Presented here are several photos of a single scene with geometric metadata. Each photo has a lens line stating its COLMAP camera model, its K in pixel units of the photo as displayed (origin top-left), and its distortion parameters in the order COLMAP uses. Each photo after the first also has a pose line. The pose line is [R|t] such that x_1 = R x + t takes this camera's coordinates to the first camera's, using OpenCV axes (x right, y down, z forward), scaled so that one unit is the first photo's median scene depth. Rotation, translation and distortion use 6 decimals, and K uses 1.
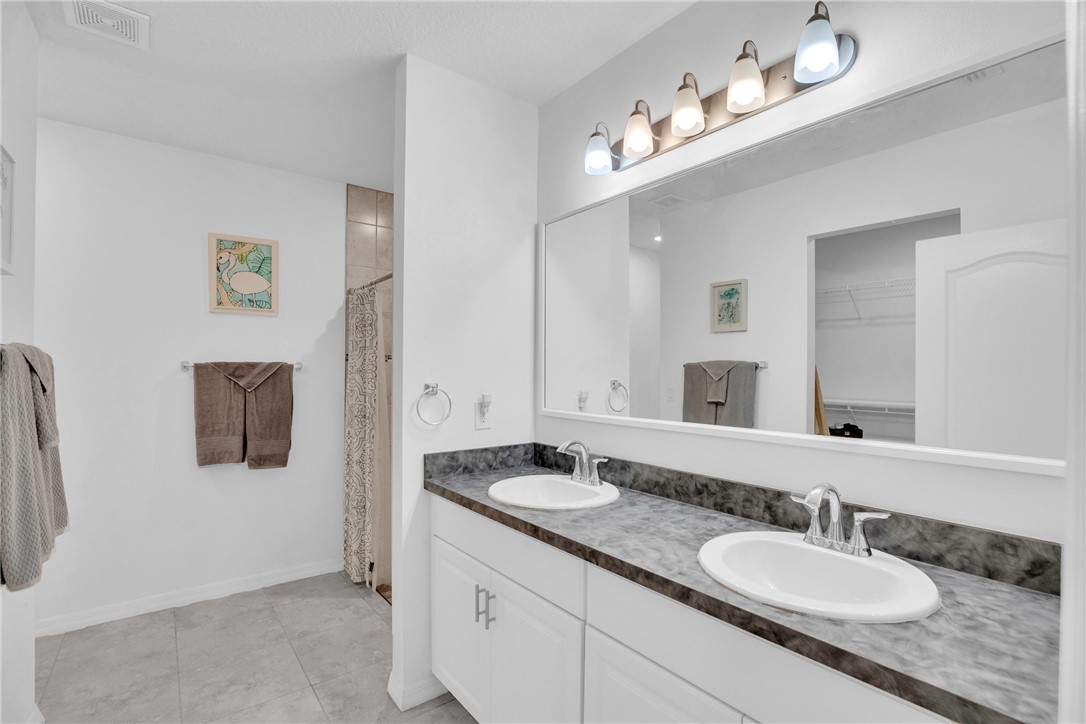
lens RADIAL K [[506.7, 0, 544.1], [0, 506.7, 365.7], [0, 0, 1]] dist [-0.030504, 0.008210]
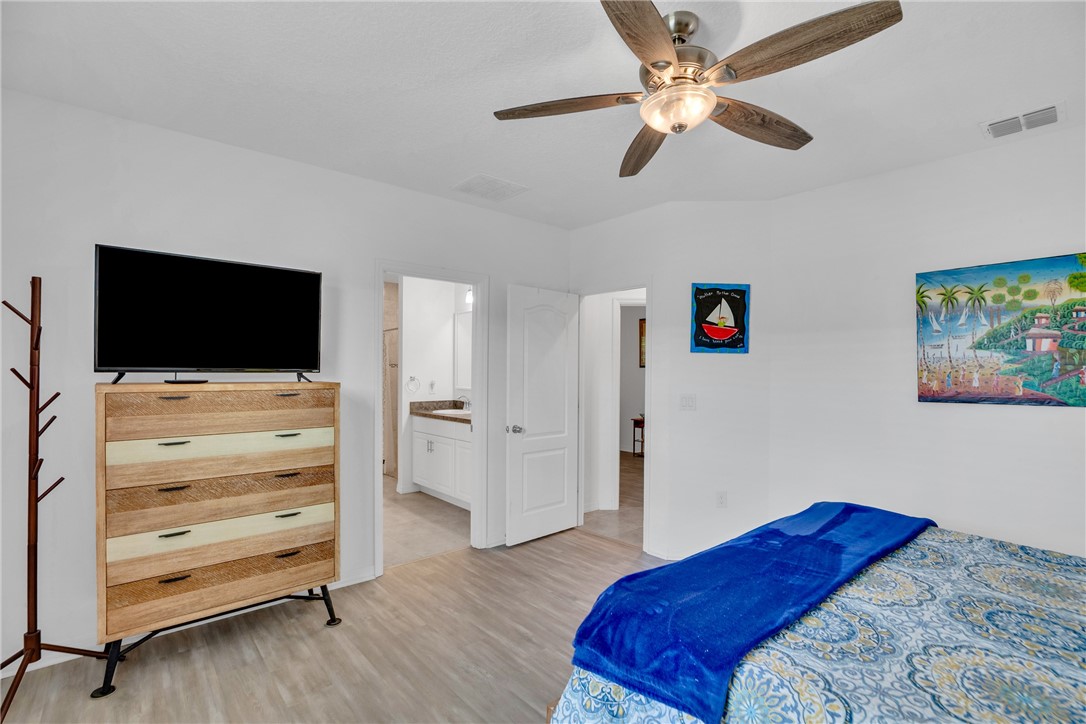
lens RADIAL K [[506.7, 0, 545.4], [0, 506.7, 365.2], [0, 0, 1]] dist [-0.030504, 0.008210]
pose [[0.998779, -0.003977, 0.049247, 0.359805], [0.004293, 0.999971, -0.006299, -0.003773], [-0.049221, 0.006503, 0.998767, -1.766385]]
